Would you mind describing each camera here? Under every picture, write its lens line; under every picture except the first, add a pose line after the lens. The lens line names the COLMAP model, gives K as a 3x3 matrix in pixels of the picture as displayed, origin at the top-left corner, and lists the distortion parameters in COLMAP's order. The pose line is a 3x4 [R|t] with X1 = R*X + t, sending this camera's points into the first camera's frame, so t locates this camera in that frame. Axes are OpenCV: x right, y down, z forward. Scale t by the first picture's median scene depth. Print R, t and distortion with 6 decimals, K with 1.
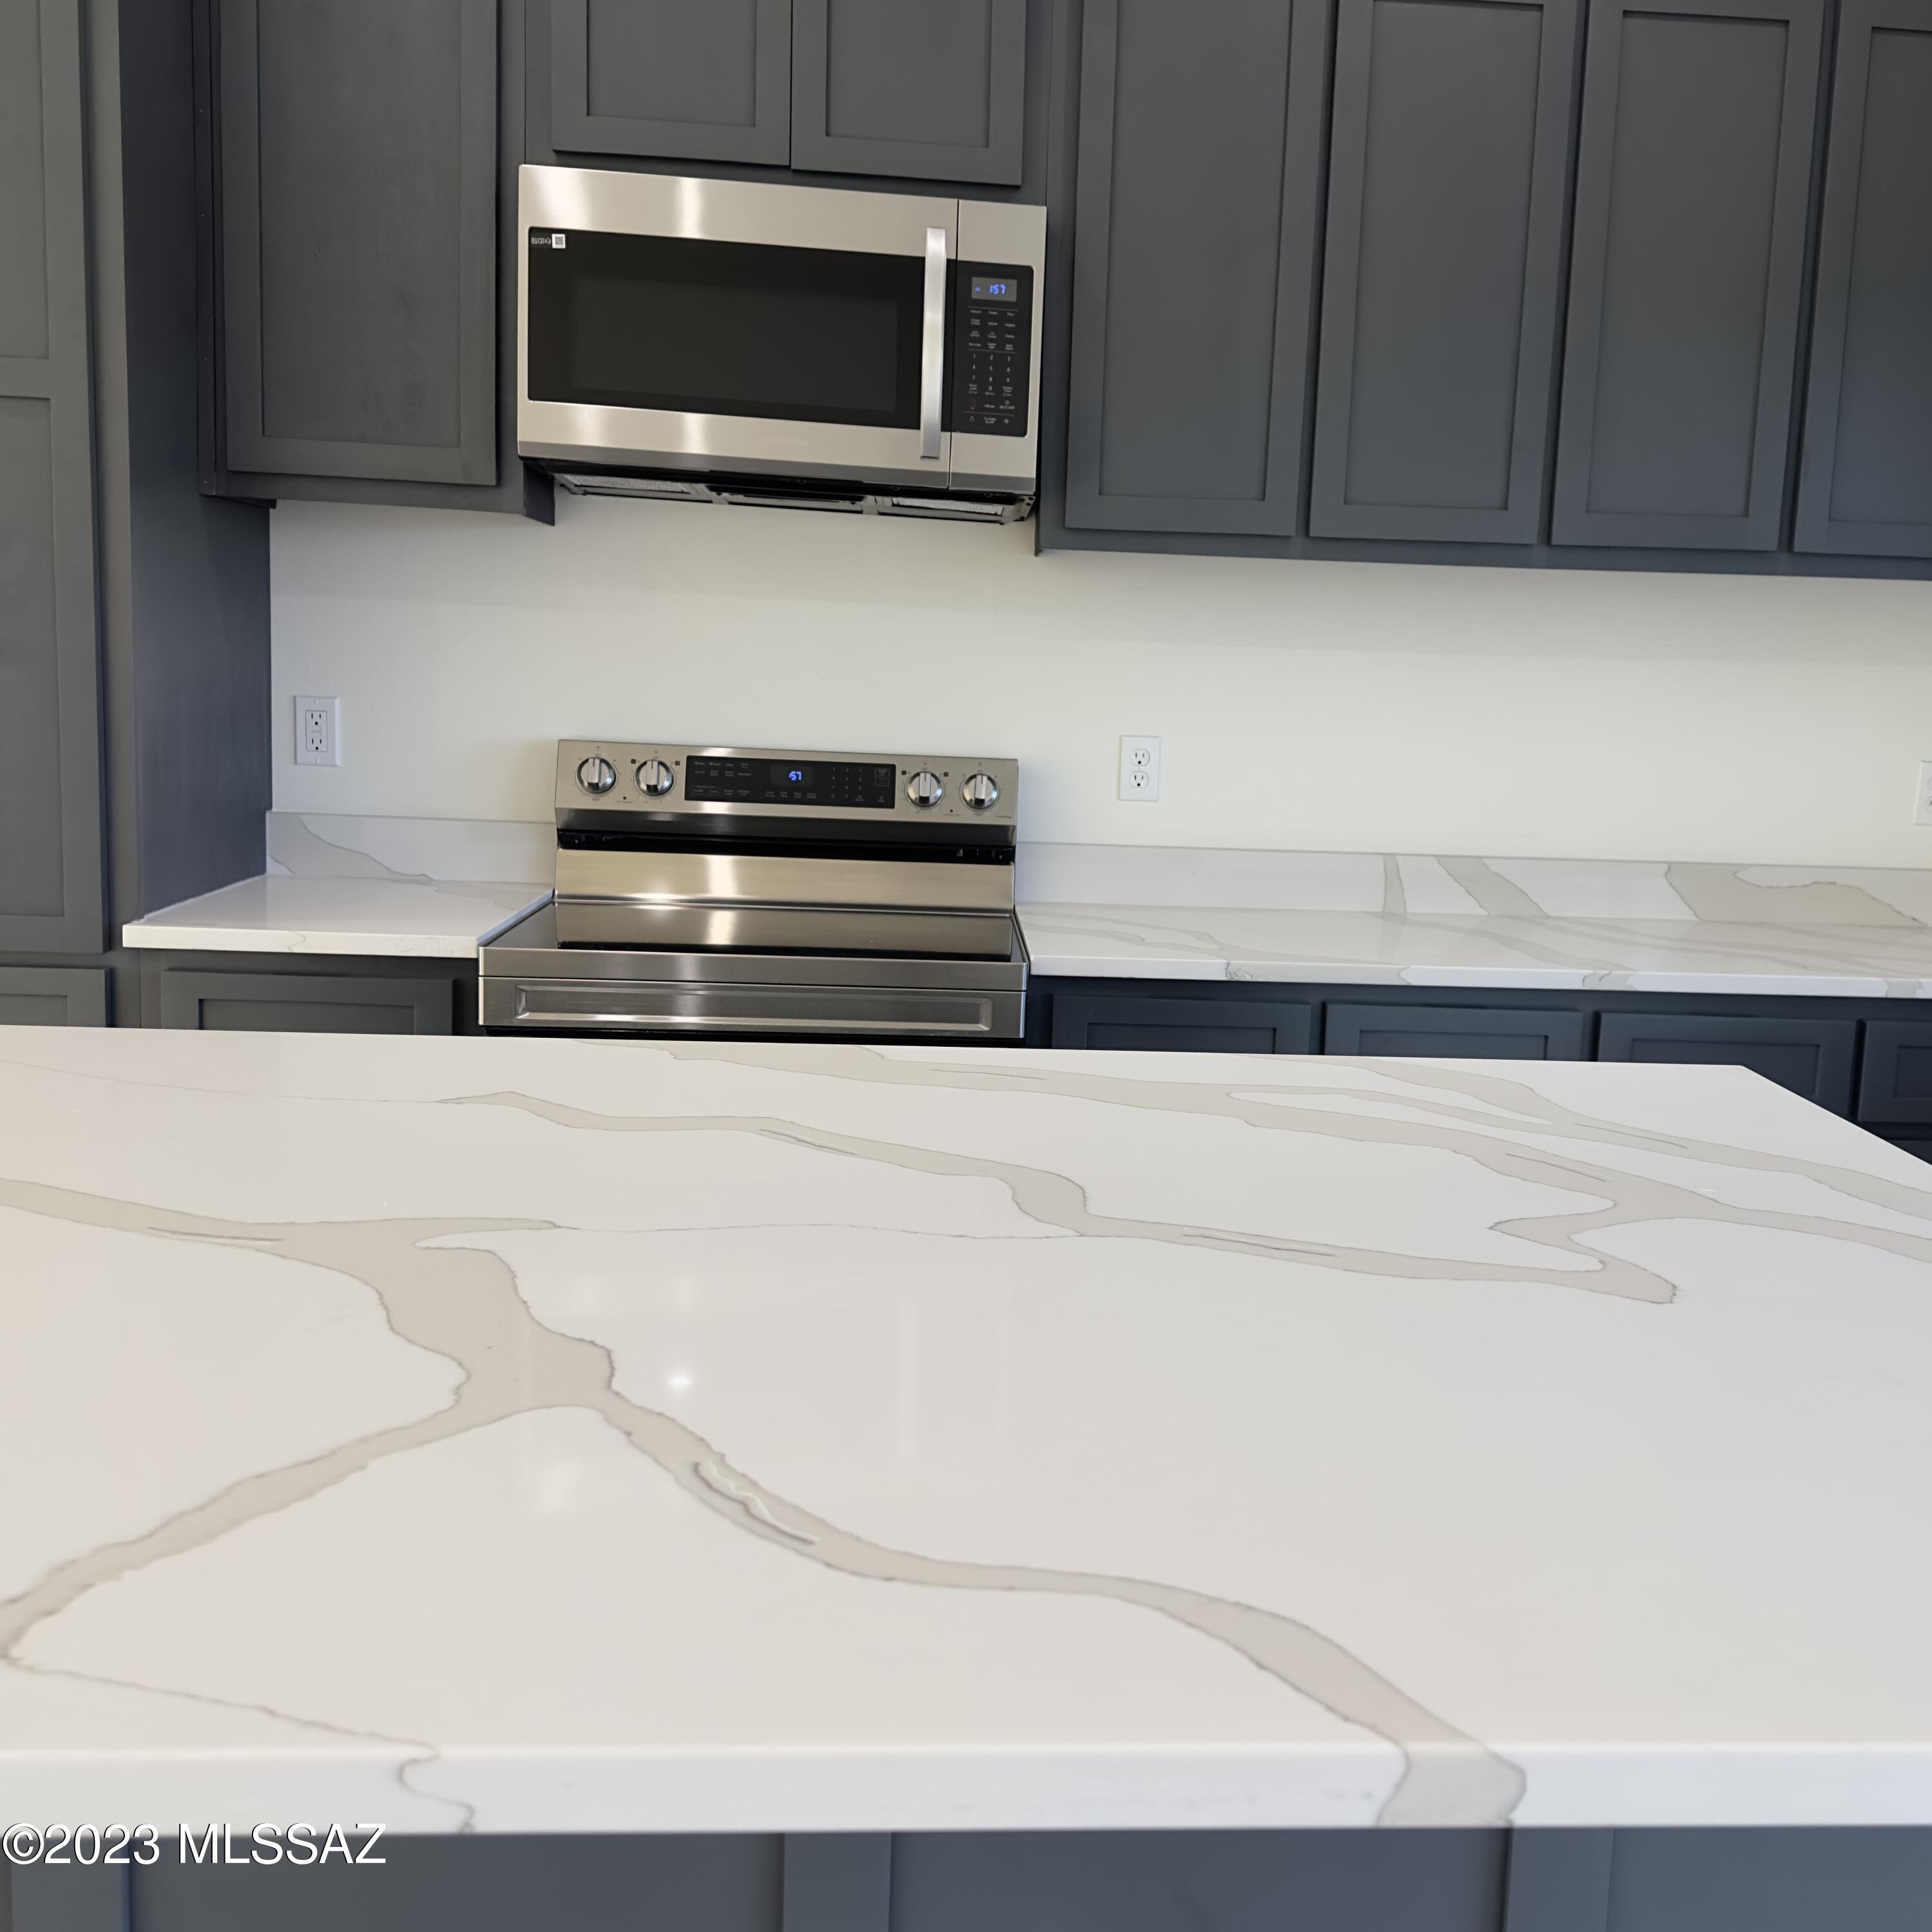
lens RADIAL K [[1932.9, 0, 996.6], [0, 1932.9, 966.0], [0, 0, 1]] dist [0.060671, 0.010706]
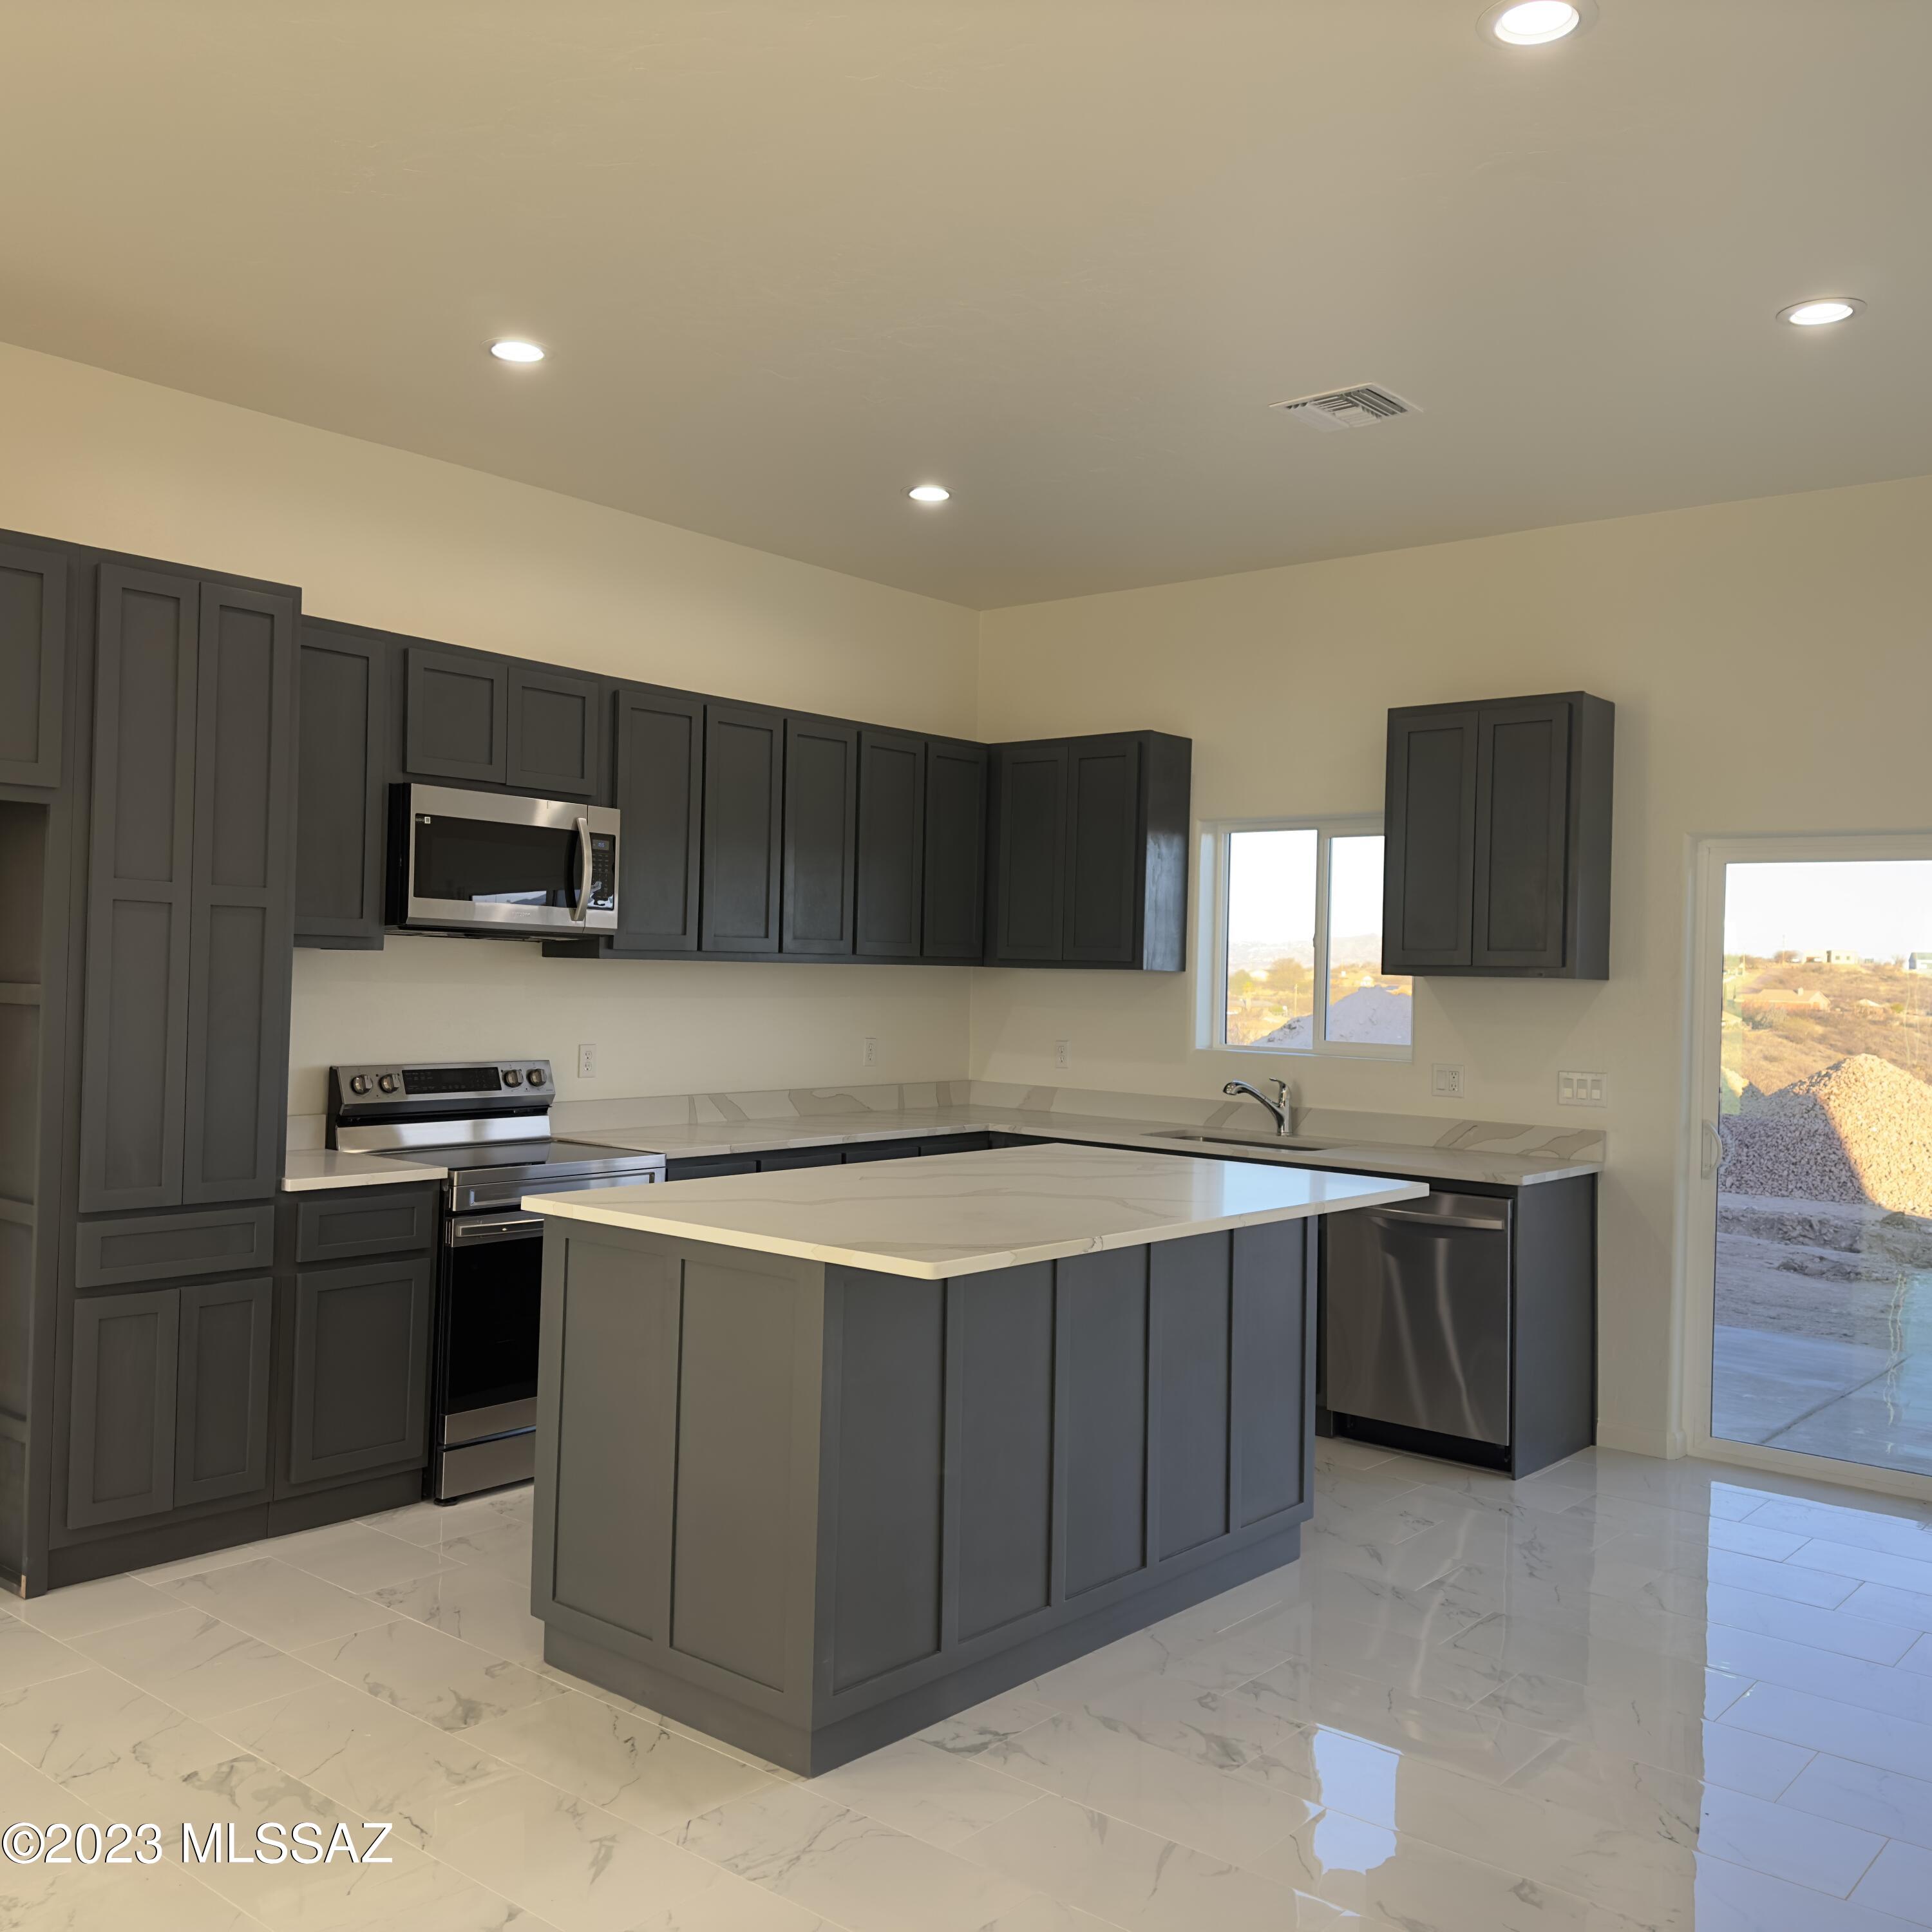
lens RADIAL K [[1790.9, 0, 954.3], [0, 1790.9, 961.2], [0, 0, 1]] dist [0.056342, -0.013631]
pose [[0.699318, -0.022813, 0.714447, -1.056299], [0.120711, 0.988905, -0.086578, -0.000567], [-0.704545, 0.146787, 0.694312, -0.584652]]
